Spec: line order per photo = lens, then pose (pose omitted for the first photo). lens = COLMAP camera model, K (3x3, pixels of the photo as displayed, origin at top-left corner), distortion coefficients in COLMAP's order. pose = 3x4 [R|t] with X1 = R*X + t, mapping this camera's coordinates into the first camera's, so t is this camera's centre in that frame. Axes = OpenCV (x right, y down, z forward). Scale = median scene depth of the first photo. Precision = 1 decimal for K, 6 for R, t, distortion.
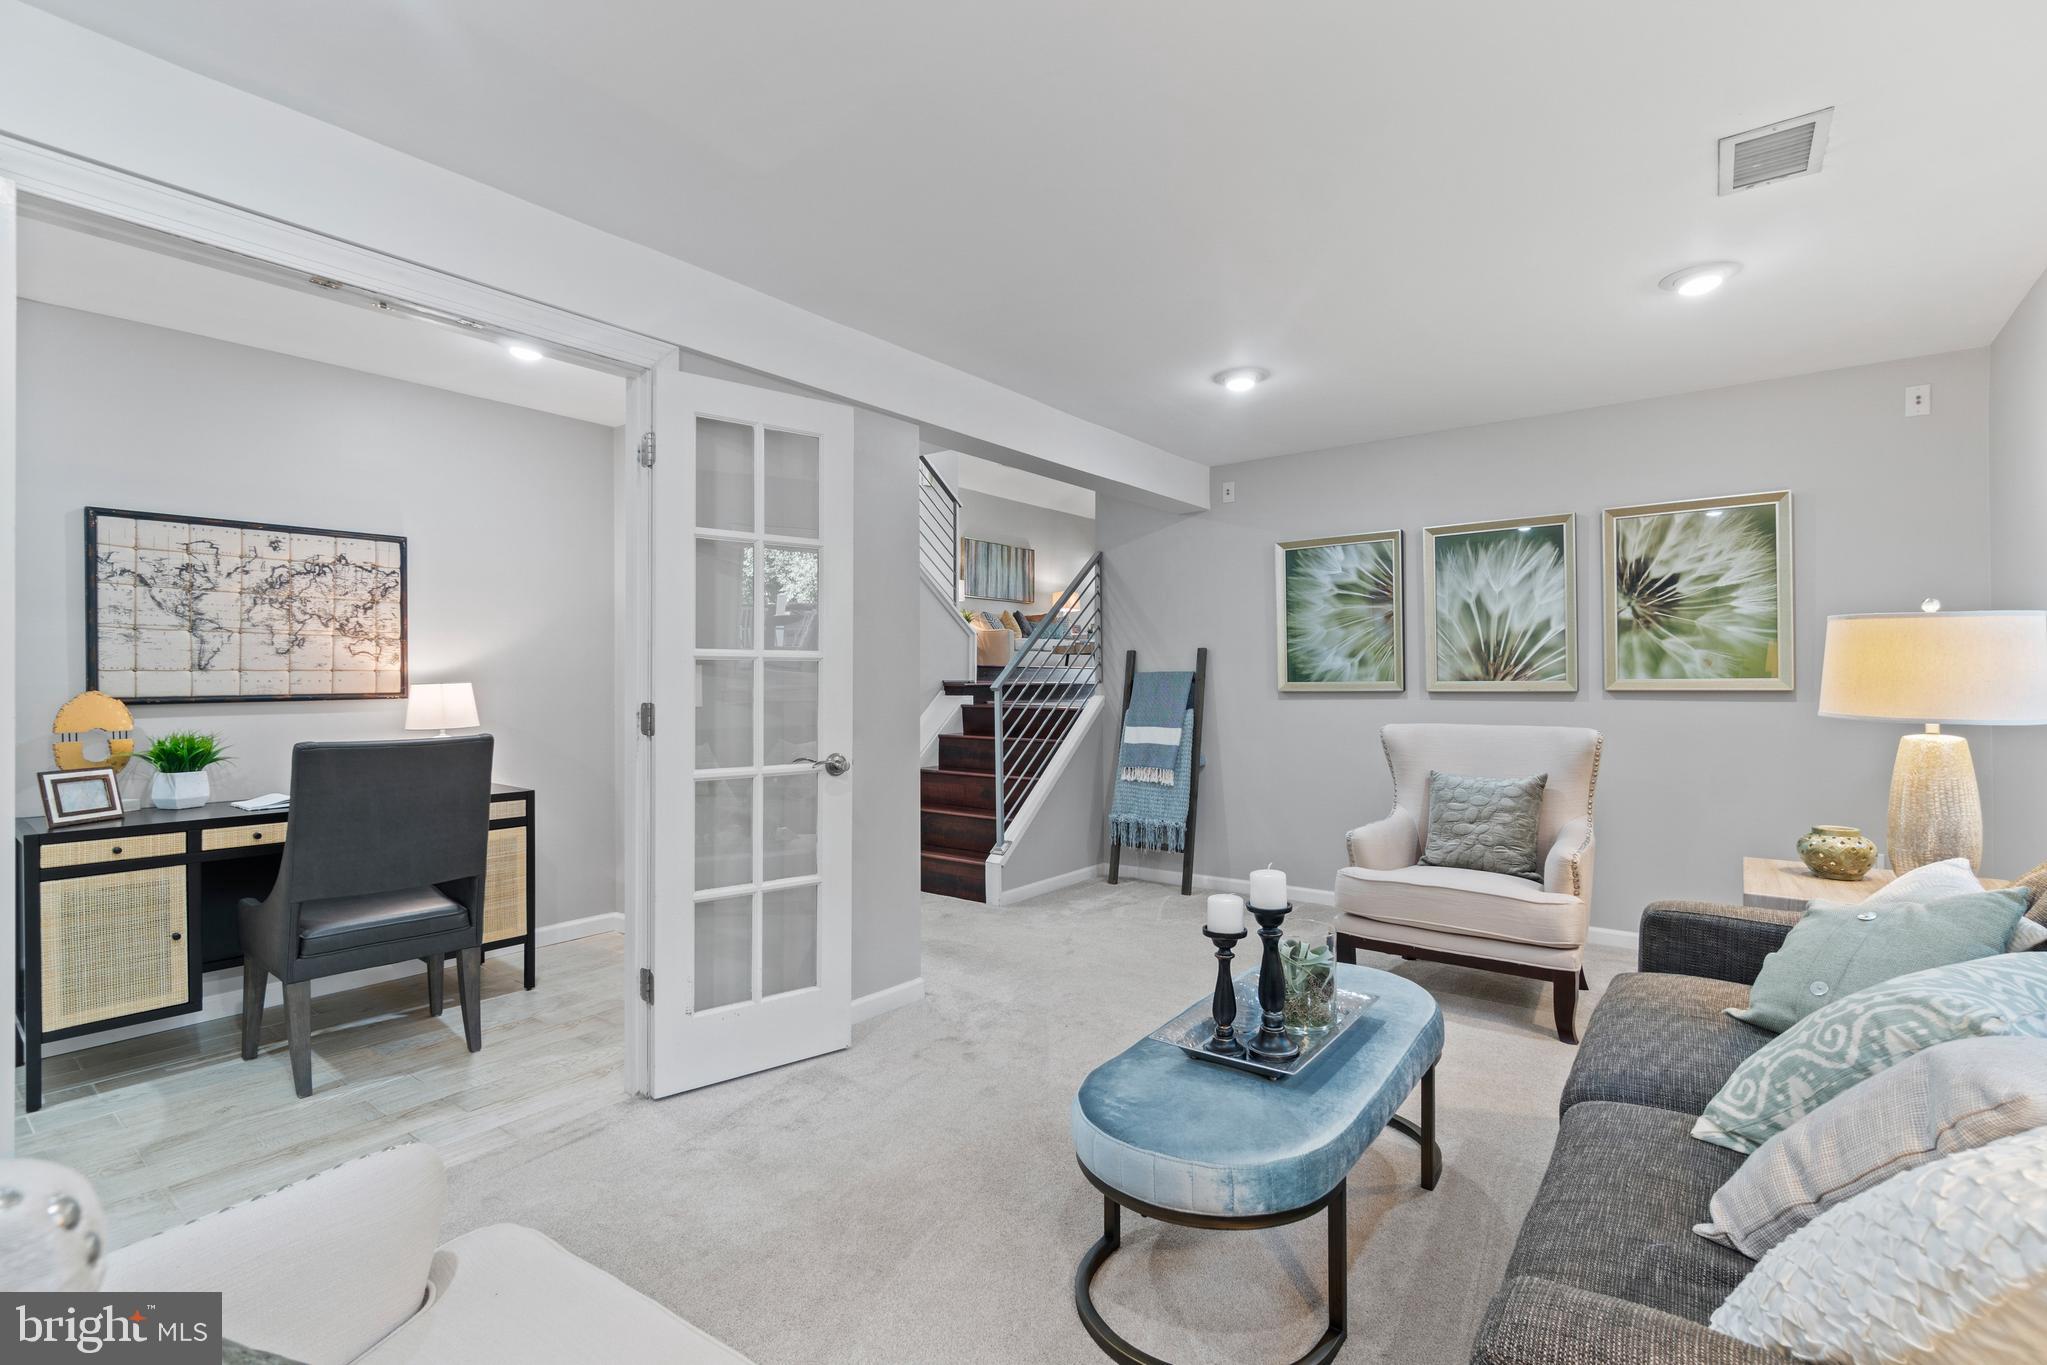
lens RADIAL K [[953.4, 0, 1014.9], [0, 953.4, 685.3], [0, 0, 1]] dist [-0.007331, 0.000965]
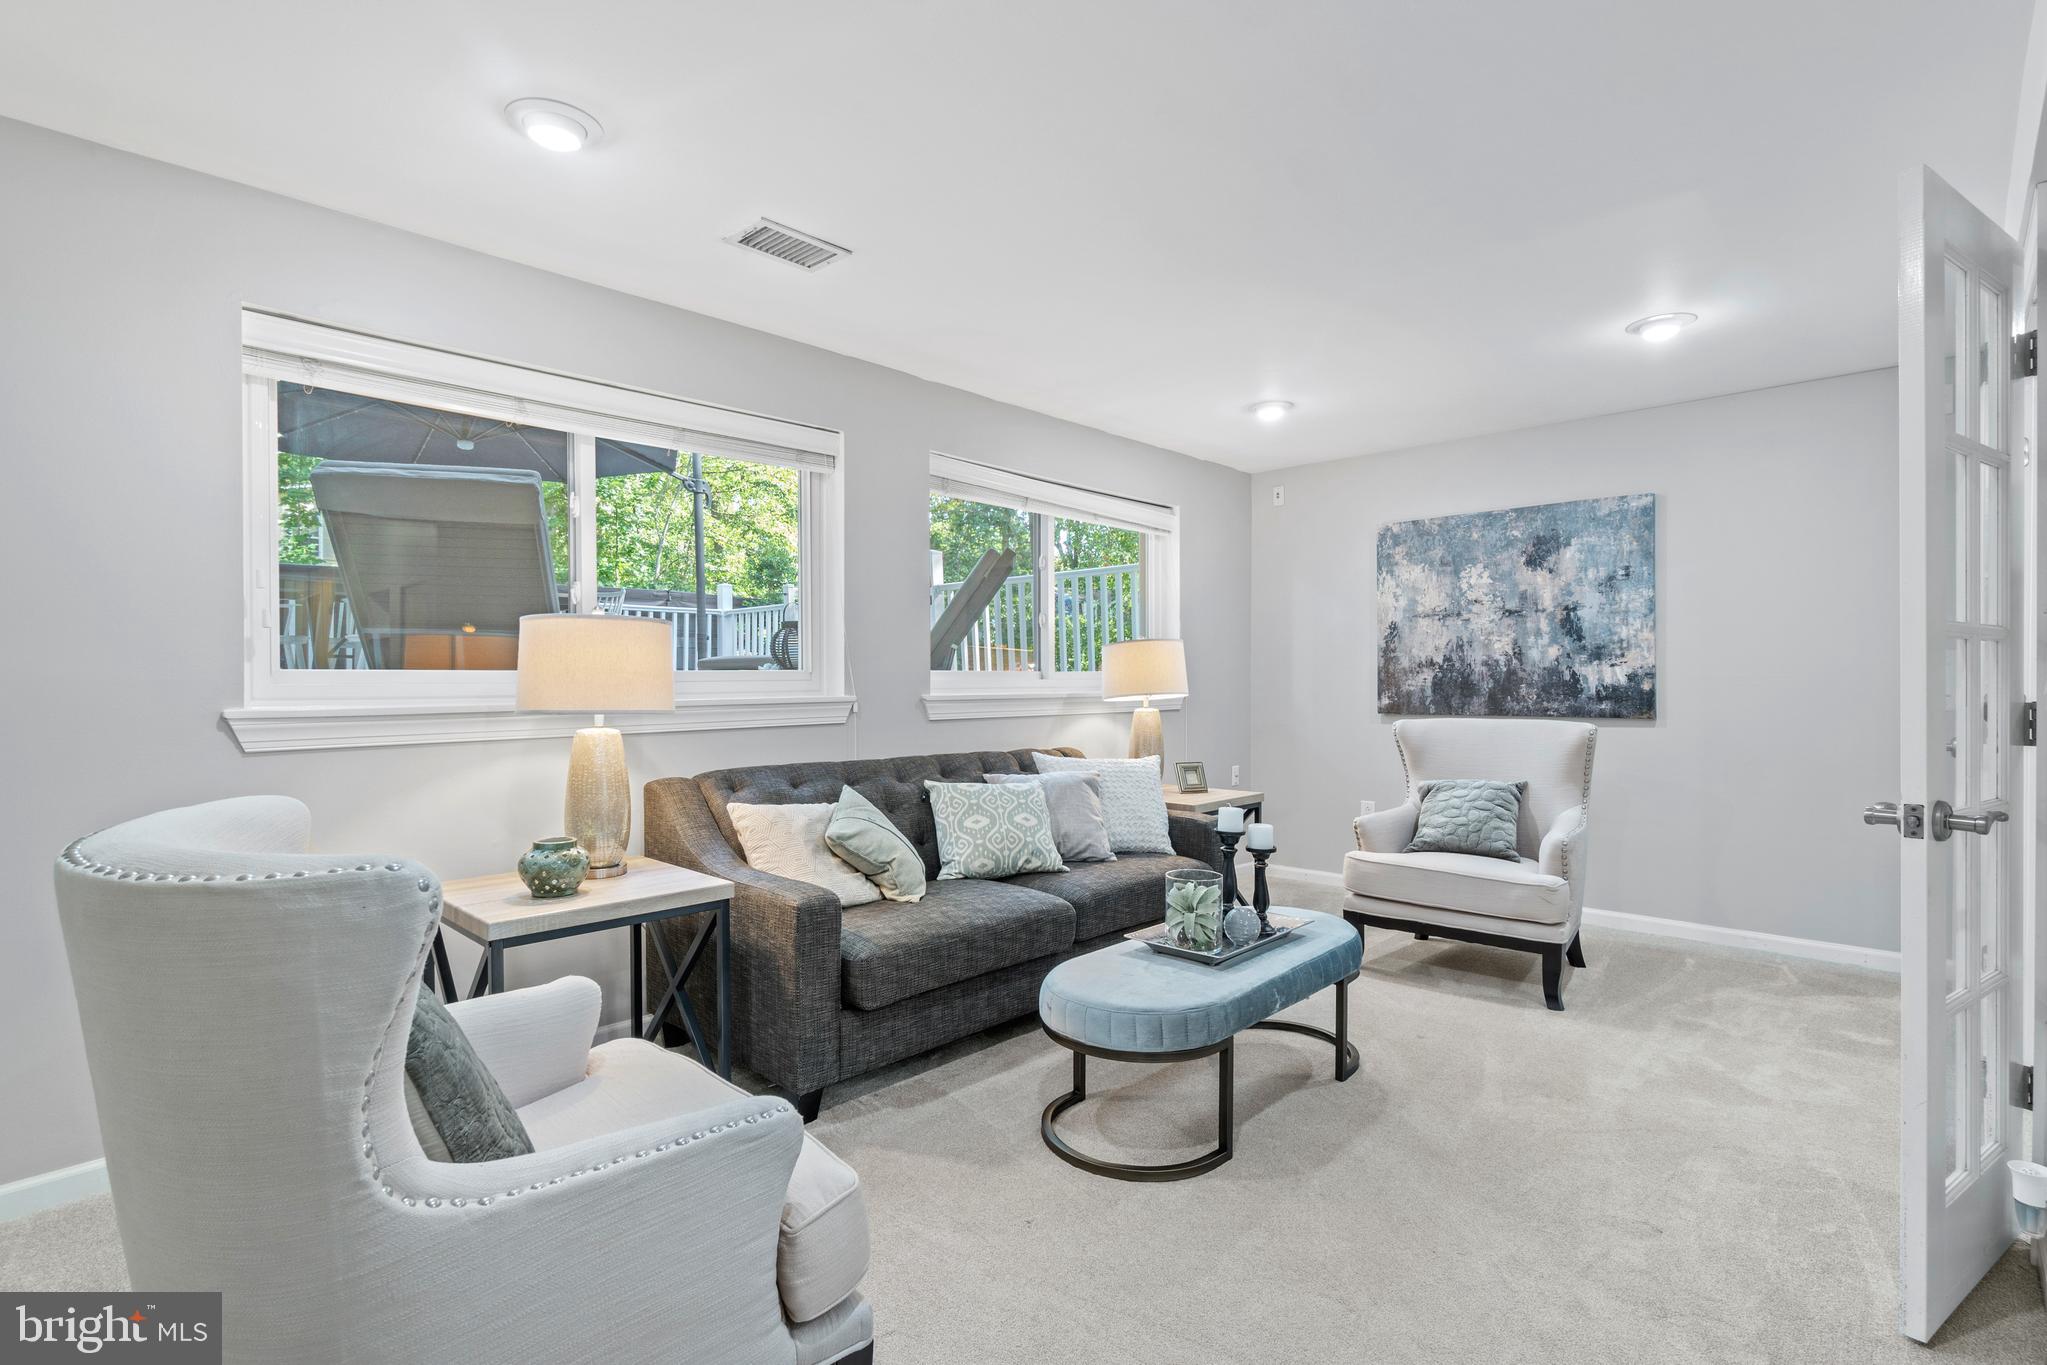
lens RADIAL K [[953.4, 0, 1025.6], [0, 953.4, 686.9], [0, 0, 1]] dist [-0.007331, 0.000965]
pose [[-0.993864, 0.002625, 0.110578, 0.246999], [0.003888, 0.999930, 0.011207, -0.003663], [-0.110541, 0.011568, -0.993804, 1.472942]]
